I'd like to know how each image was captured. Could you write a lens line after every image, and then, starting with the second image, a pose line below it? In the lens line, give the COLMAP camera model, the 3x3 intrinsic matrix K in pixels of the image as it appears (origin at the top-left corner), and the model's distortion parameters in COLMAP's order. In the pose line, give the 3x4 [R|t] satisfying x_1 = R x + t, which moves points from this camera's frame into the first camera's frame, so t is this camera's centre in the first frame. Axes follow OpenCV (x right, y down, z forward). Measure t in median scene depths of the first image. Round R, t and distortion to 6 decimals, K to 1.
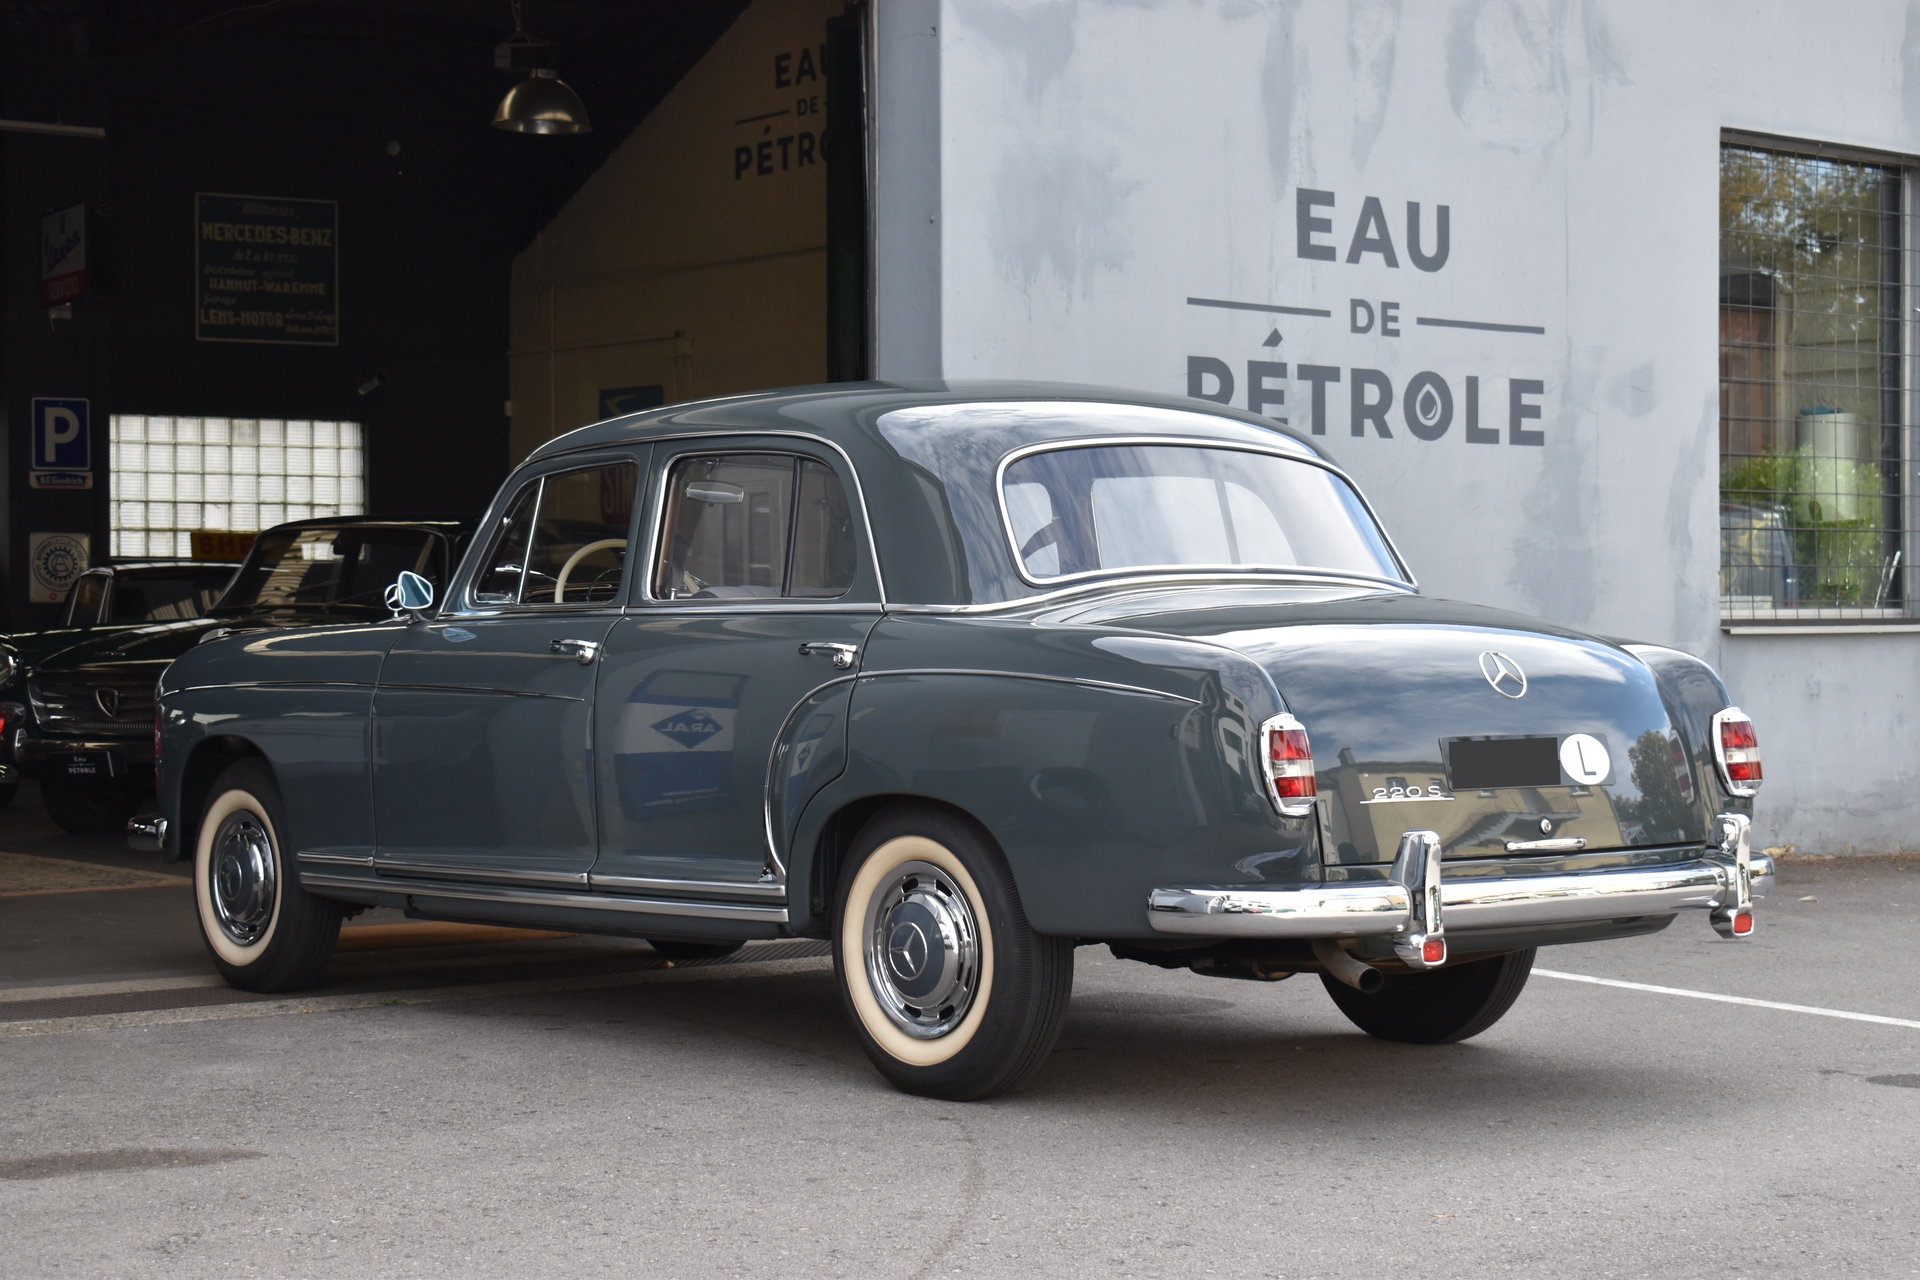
lens RADIAL K [[3319.1, 0, 960.0], [0, 3319.1, 640.0], [0, 0, 1]] dist [0.006882, -0.037822]
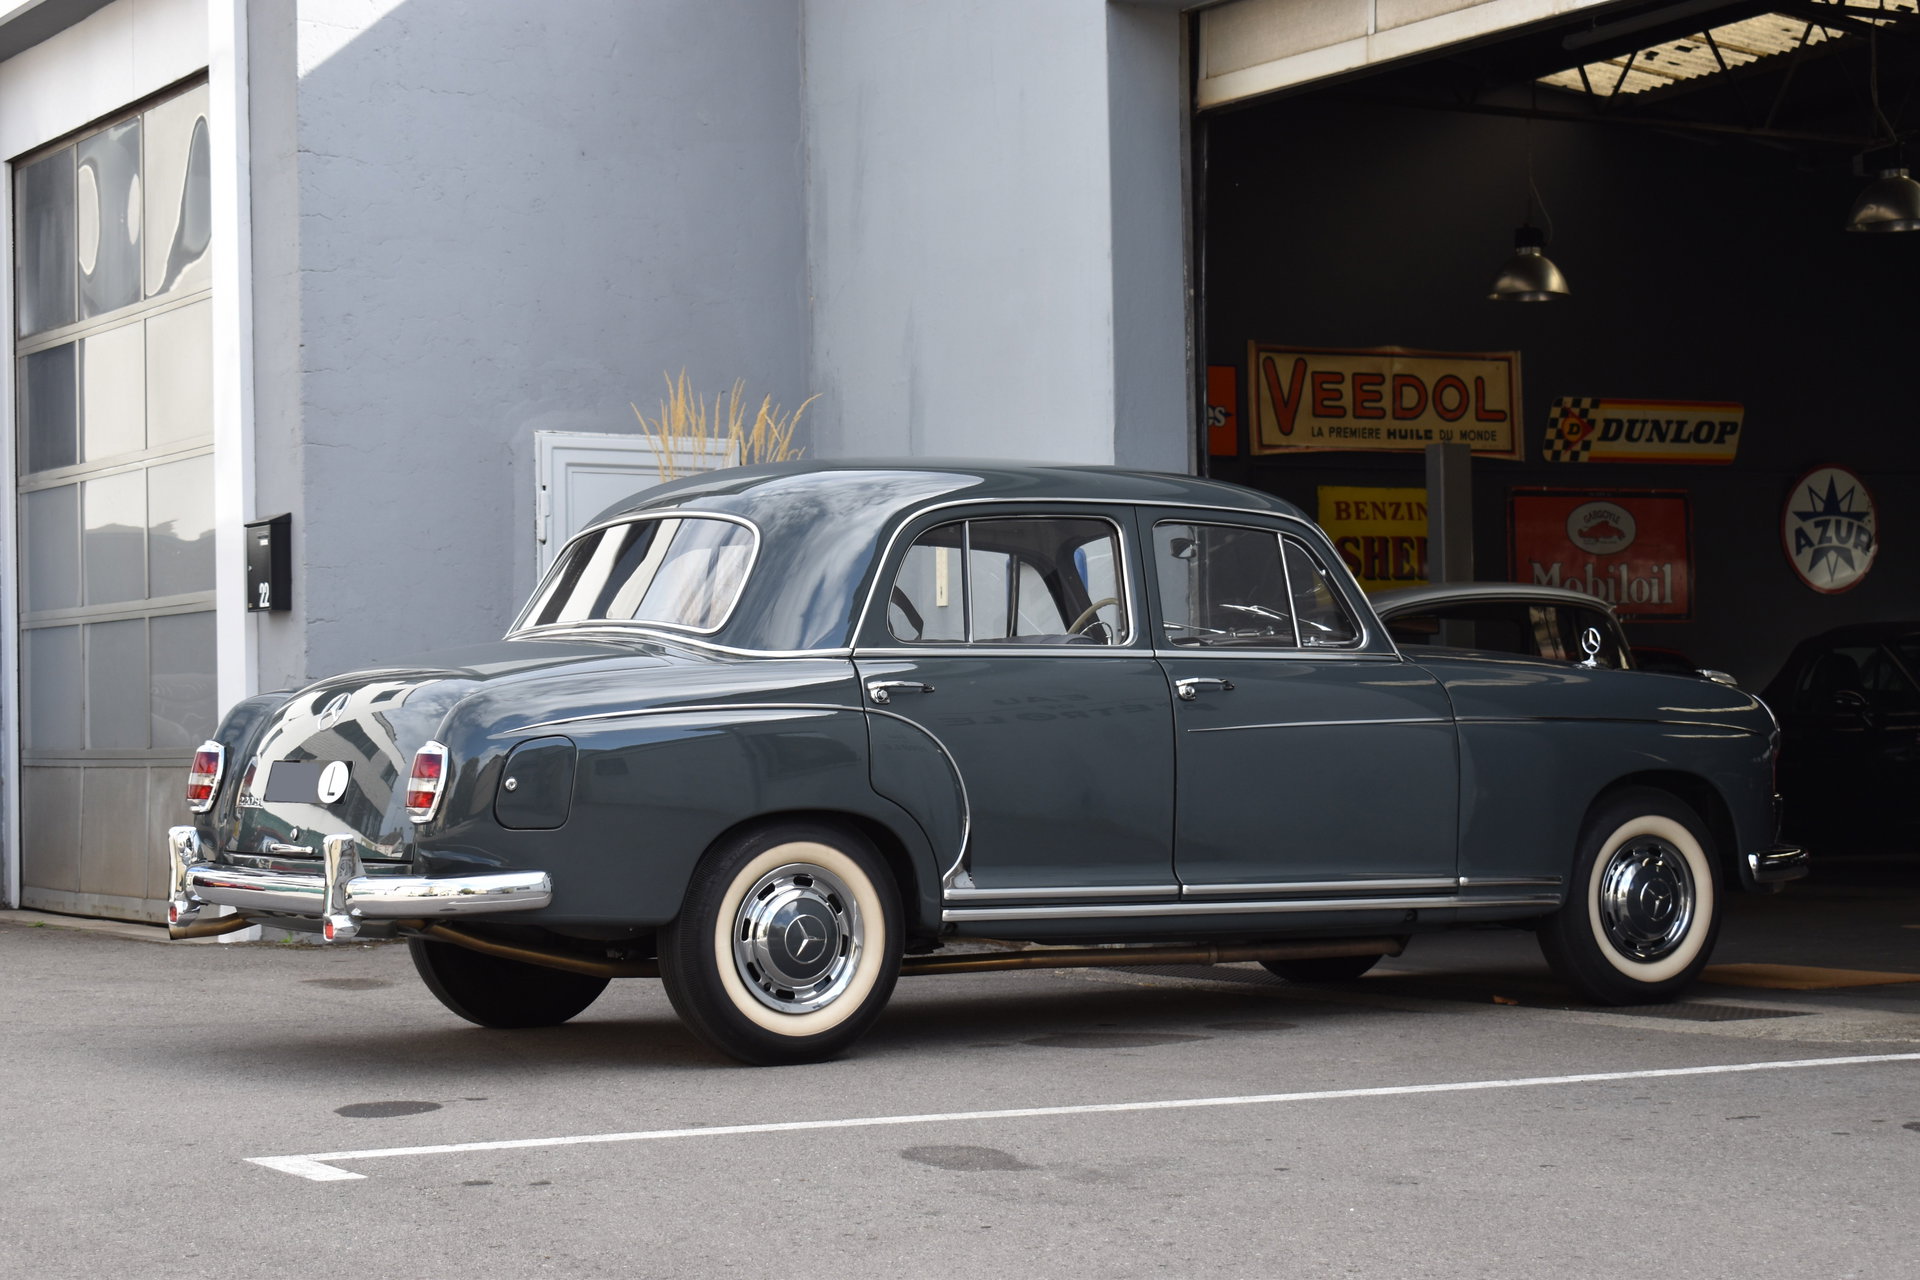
lens RADIAL K [[3579.3, 0, 960.0], [0, 3579.3, 640.0], [0, 0, 1]] dist [-0.002464, 0.113832]
pose [[-0.134118, -0.024983, -0.990650, 0.795565], [0.010832, 0.999585, -0.026674, 0.012006], [0.990906, -0.014309, -0.133792, 0.772769]]
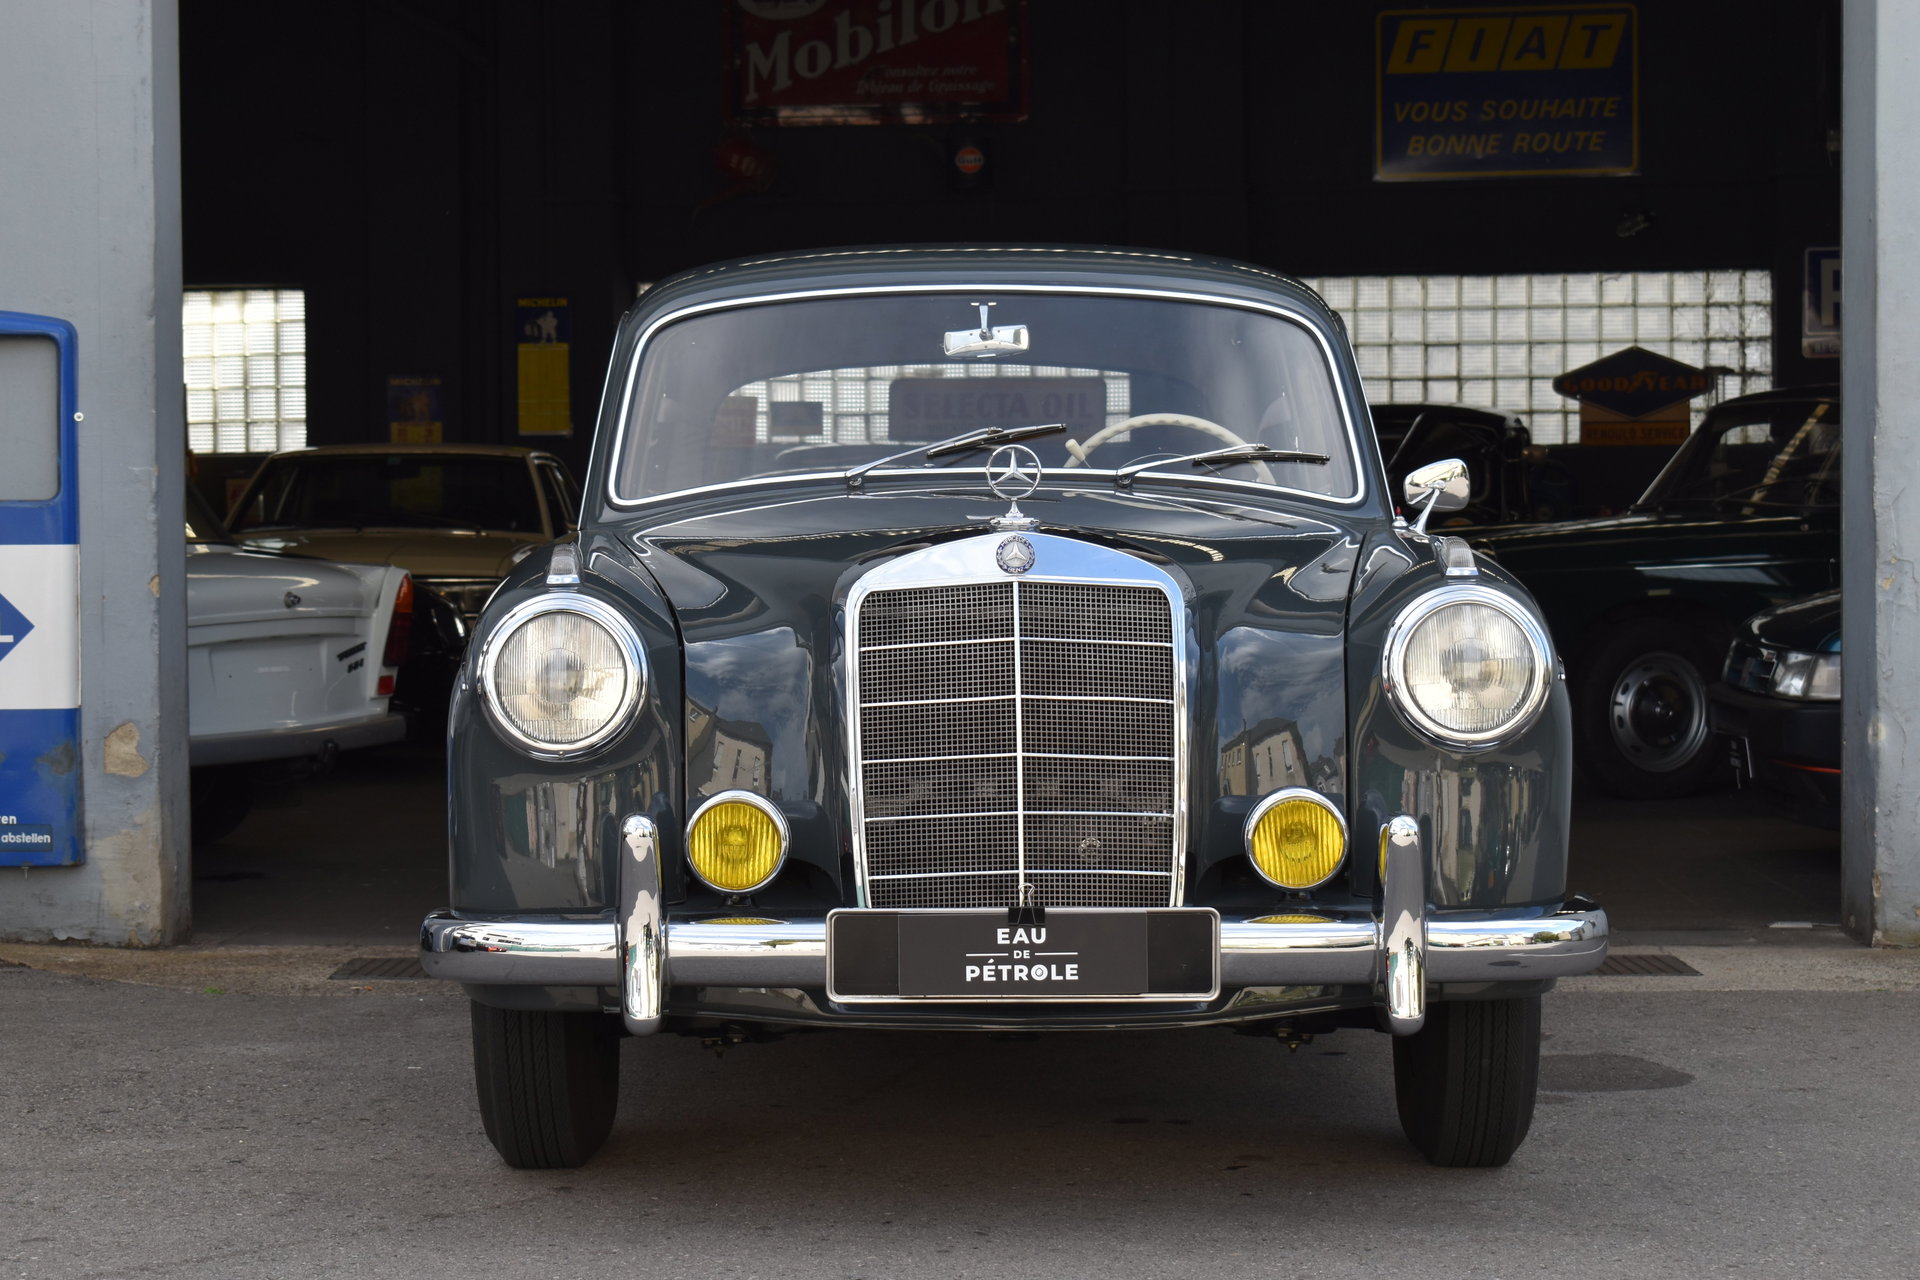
lens RADIAL K [[3899.1, 0, 960.0], [0, 3899.1, 640.0], [0, 0, 1]] dist [0.011118, 0.218725]
pose [[0.766931, 0.016910, -0.641507, 0.341050], [0.000768, 0.999628, 0.027268, -0.003114], [0.641729, -0.021405, 0.766632, 0.200441]]
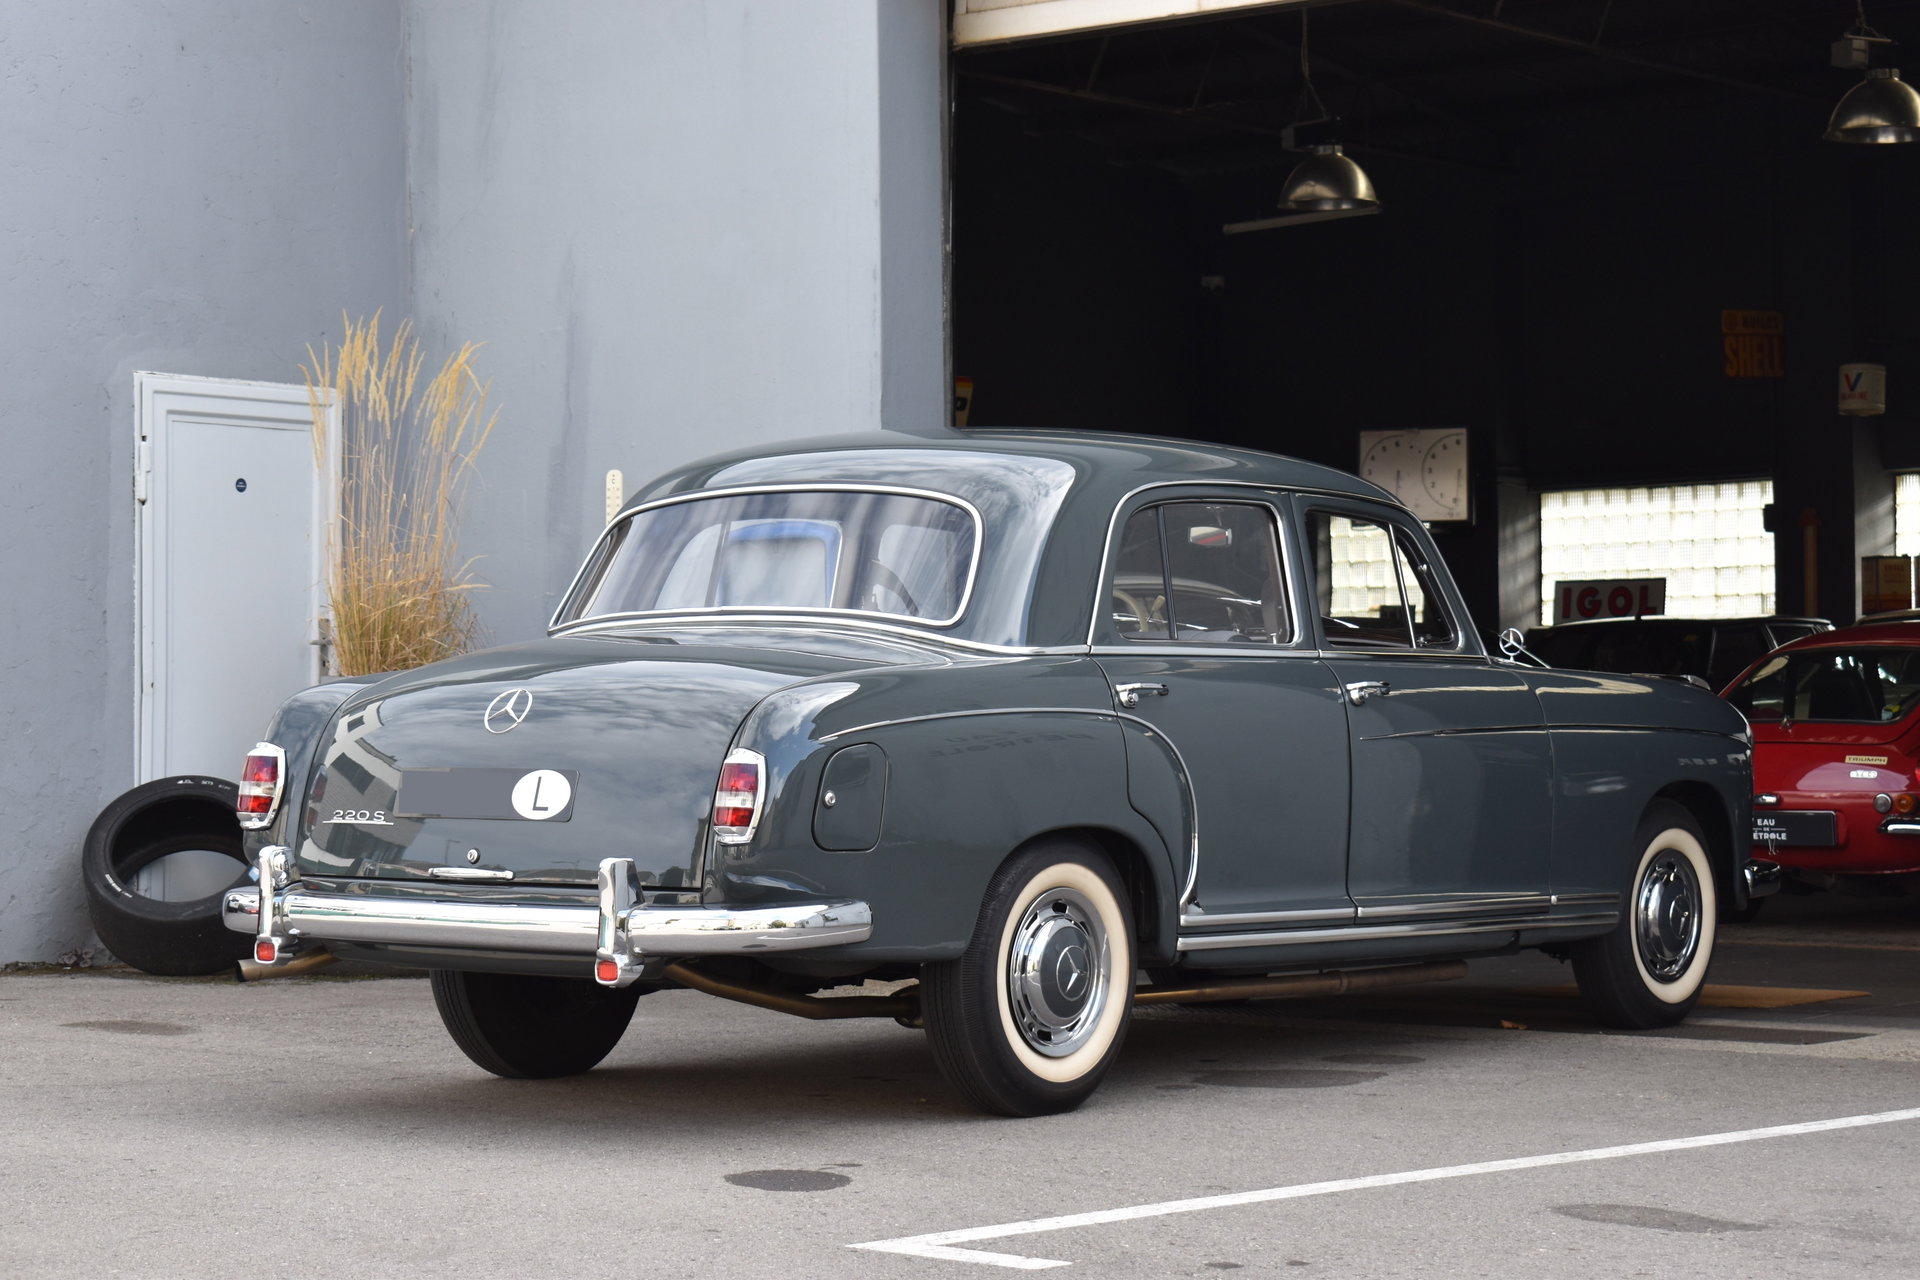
lens RADIAL K [[3899.1, 0, 960.0], [0, 3899.1, 640.0], [0, 0, 1]] dist [0.011118, 0.218725]
pose [[0.198575, -0.018058, -0.979919, 0.764586], [0.001776, 0.999835, -0.018065, 0.005813], [0.980084, 0.001847, 0.198574, 0.491518]]
